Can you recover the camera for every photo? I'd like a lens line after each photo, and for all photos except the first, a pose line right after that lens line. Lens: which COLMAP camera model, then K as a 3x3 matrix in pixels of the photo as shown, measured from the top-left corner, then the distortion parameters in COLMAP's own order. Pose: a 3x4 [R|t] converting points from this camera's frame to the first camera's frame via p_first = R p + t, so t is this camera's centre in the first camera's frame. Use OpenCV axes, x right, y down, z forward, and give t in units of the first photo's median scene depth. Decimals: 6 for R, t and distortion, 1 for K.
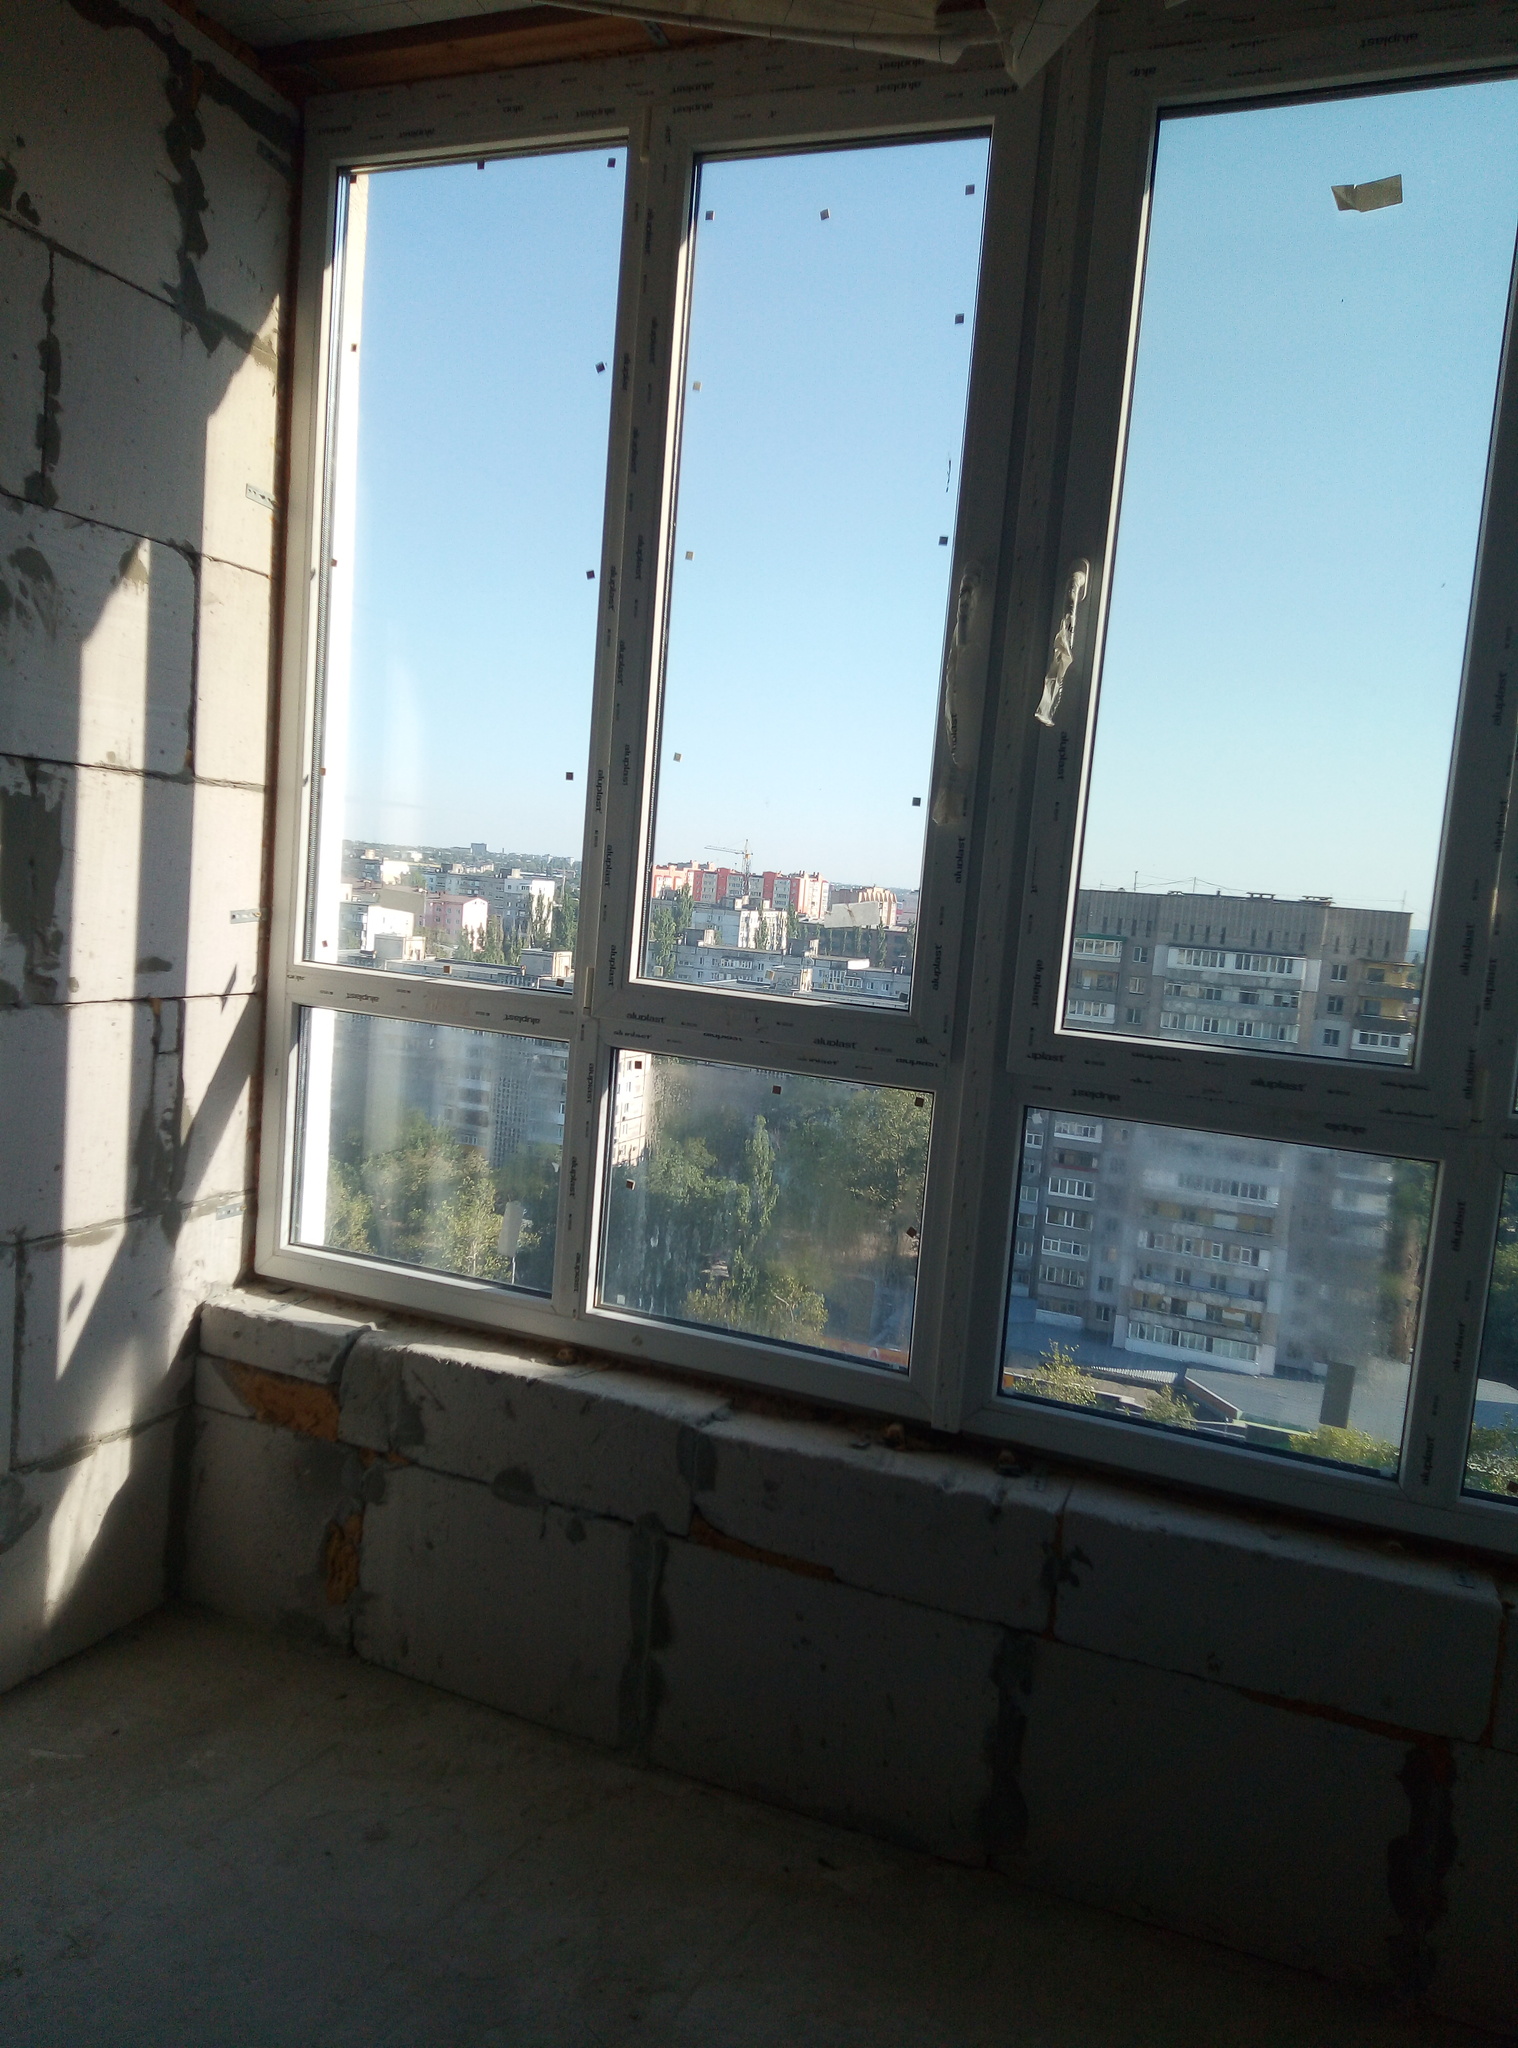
lens RADIAL K [[1456.8, 0, 751.1], [0, 1456.8, 1008.3], [0, 0, 1]] dist [0.115586, -0.186941]
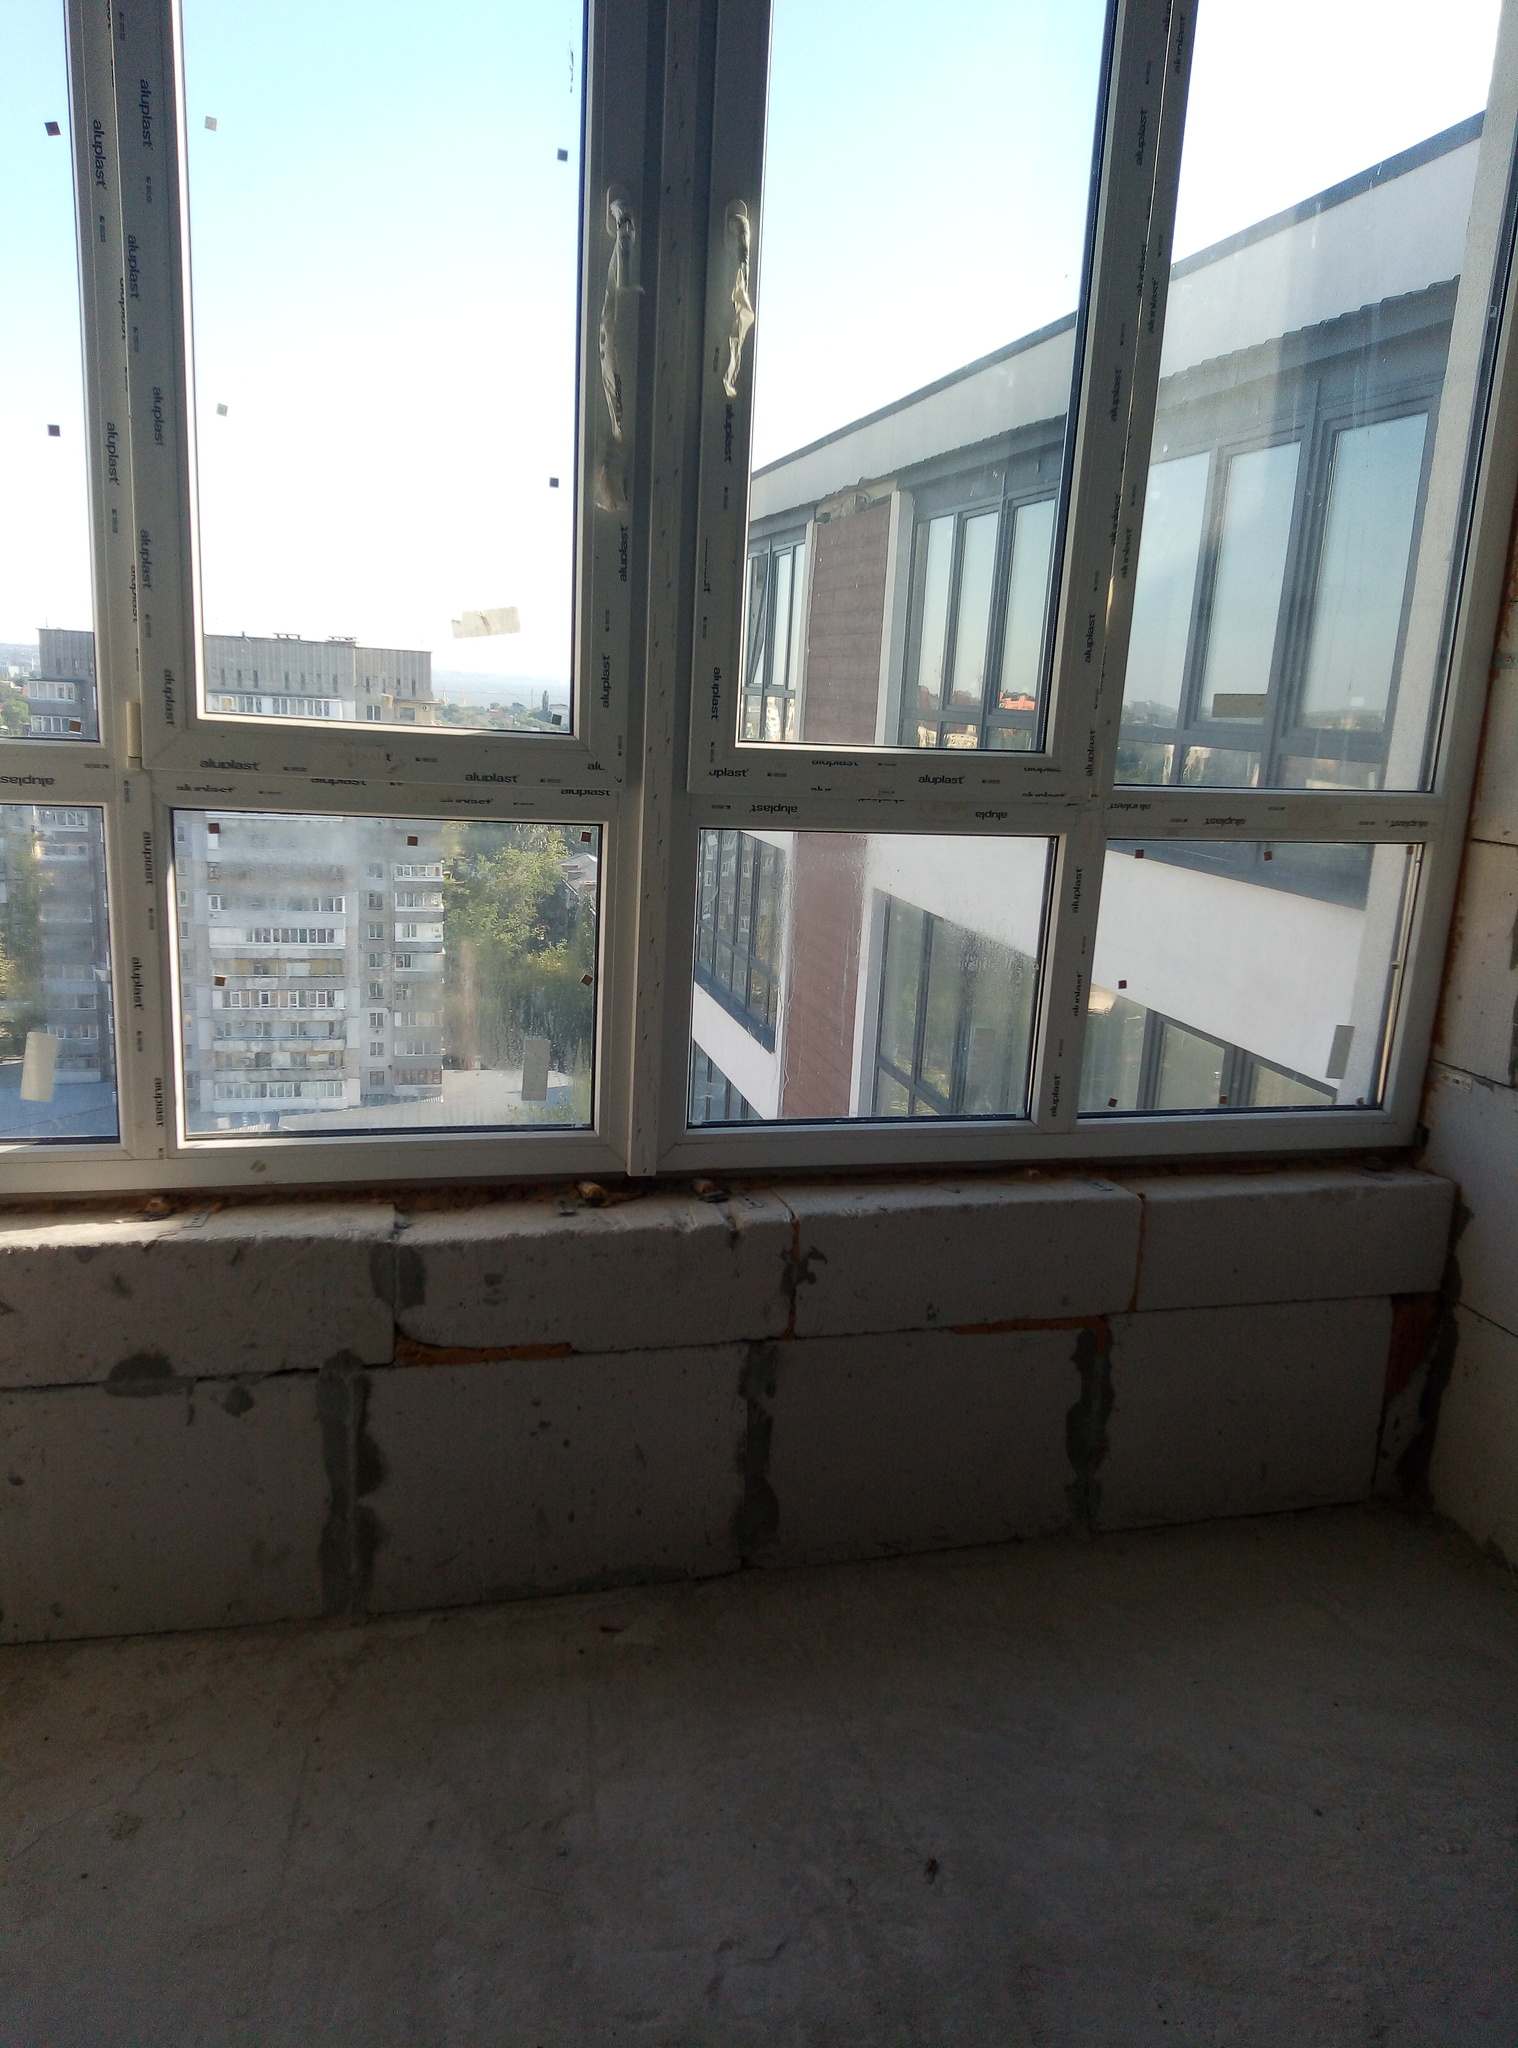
lens RADIAL K [[1456.8, 0, 751.1], [0, 1456.8, 1008.3], [0, 0, 1]] dist [0.115586, -0.186941]
pose [[0.806318, -0.167709, 0.567208, -0.322512], [0.069691, 0.979218, 0.190461, 0.003001], [-0.587362, -0.114043, 0.801249, 0.198970]]
